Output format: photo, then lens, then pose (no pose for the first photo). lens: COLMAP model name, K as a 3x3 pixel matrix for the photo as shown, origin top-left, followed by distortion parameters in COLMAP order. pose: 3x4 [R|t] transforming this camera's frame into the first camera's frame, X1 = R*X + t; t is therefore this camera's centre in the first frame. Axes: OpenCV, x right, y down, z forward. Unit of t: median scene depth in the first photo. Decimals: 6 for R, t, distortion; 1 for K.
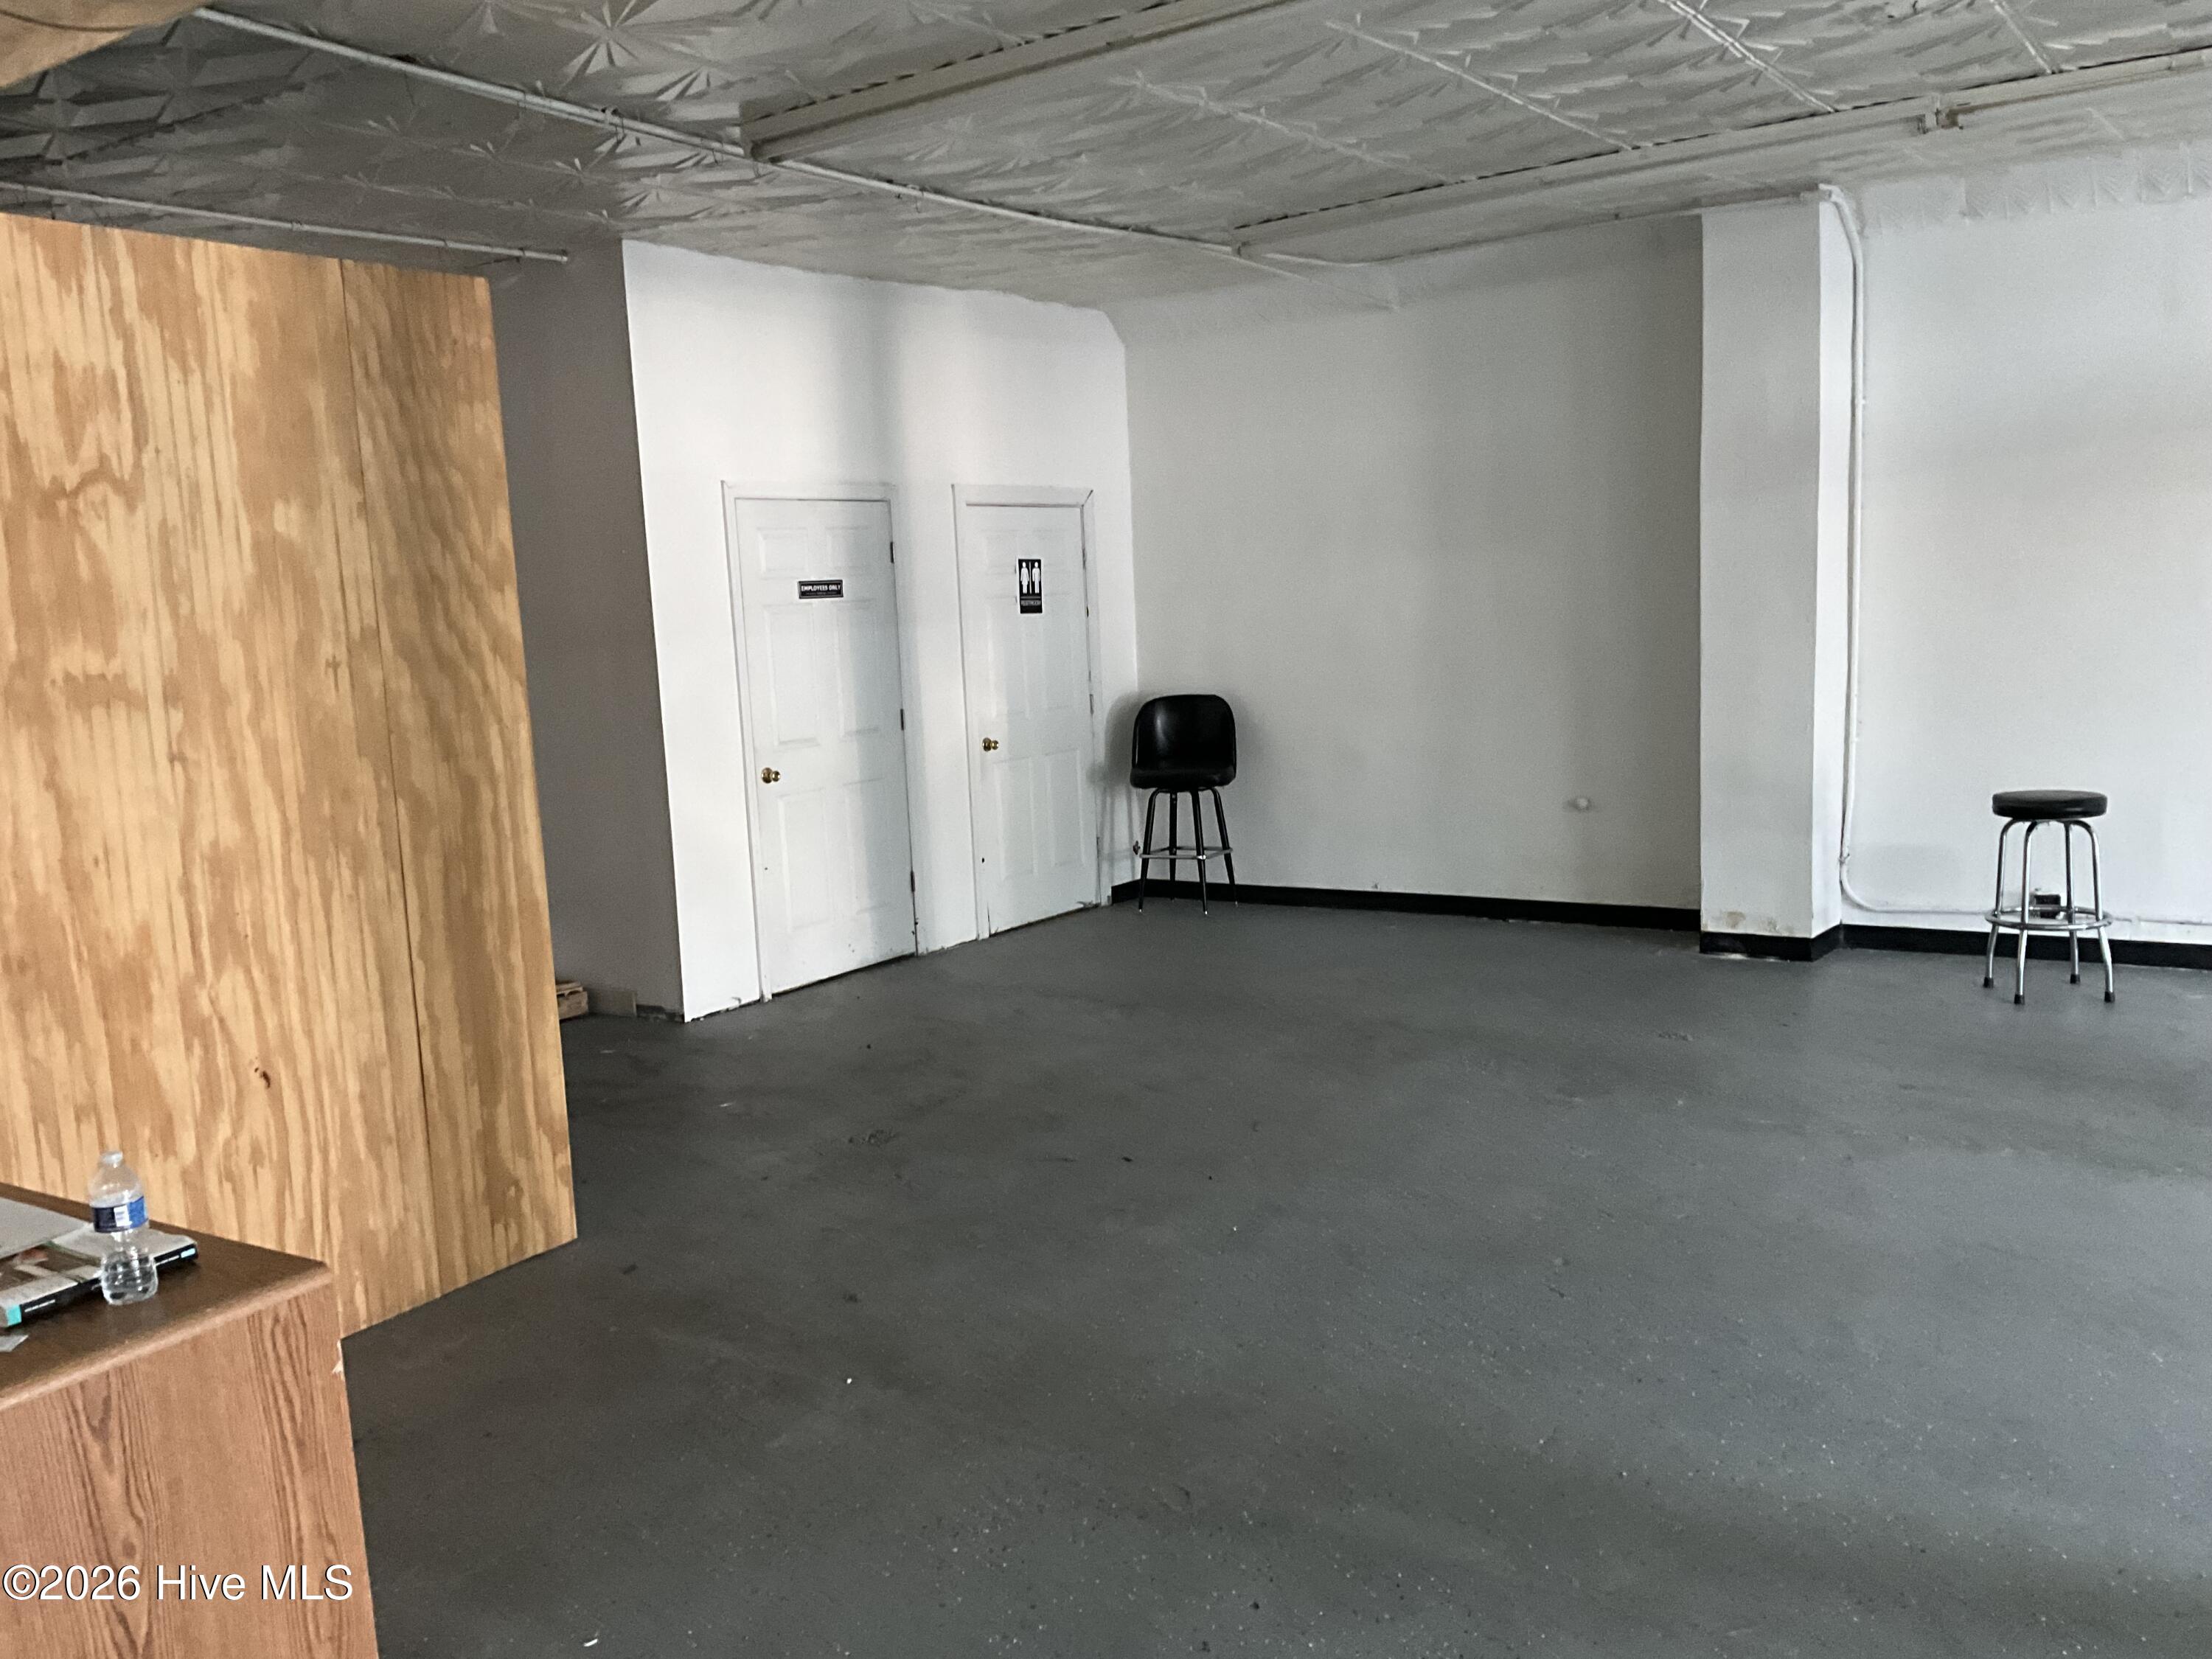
lens RADIAL K [[1844.3, 0, 1102.4], [0, 1844.3, 817.5], [0, 0, 1]] dist [0.071565, -0.069910]
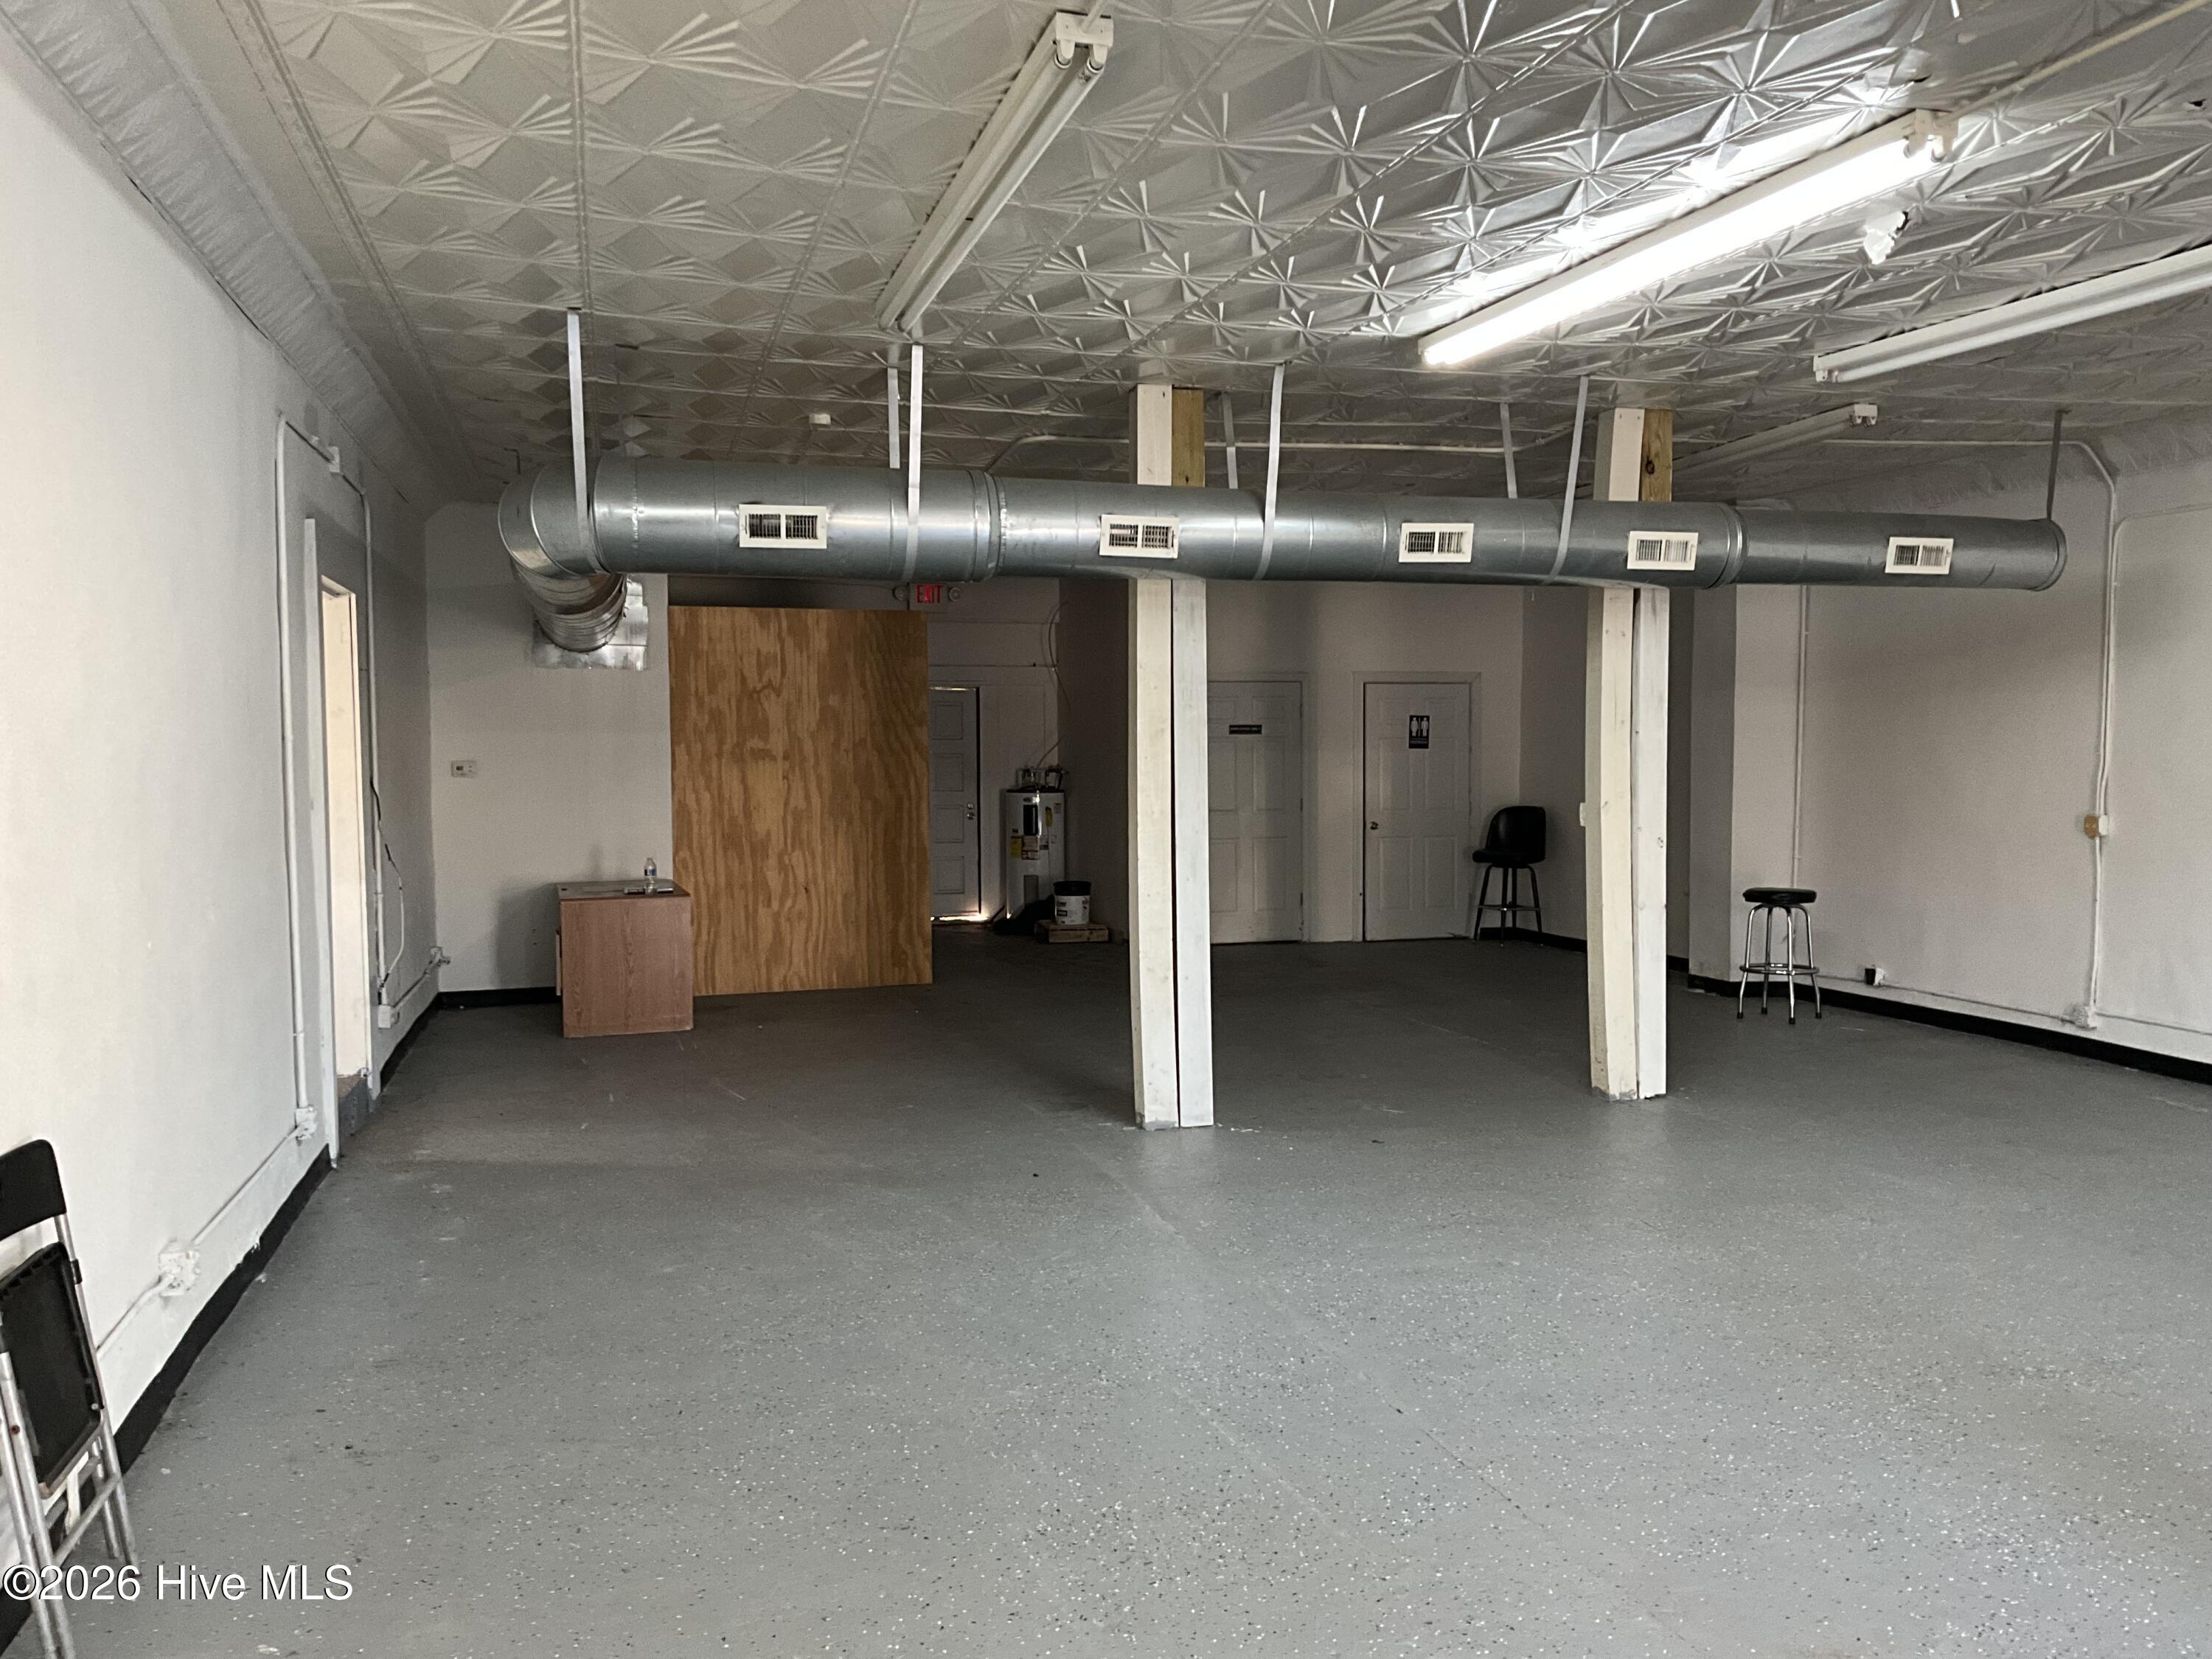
lens RADIAL K [[1844.3, 0, 1114.9], [0, 1844.3, 841.2], [0, 0, 1]] dist [0.071565, -0.069910]
pose [[0.789719, 0.080324, -0.608188, 1.630232], [-0.111035, 0.993732, -0.012933, 0.046332], [0.603337, 0.077744, 0.793688, -0.975068]]
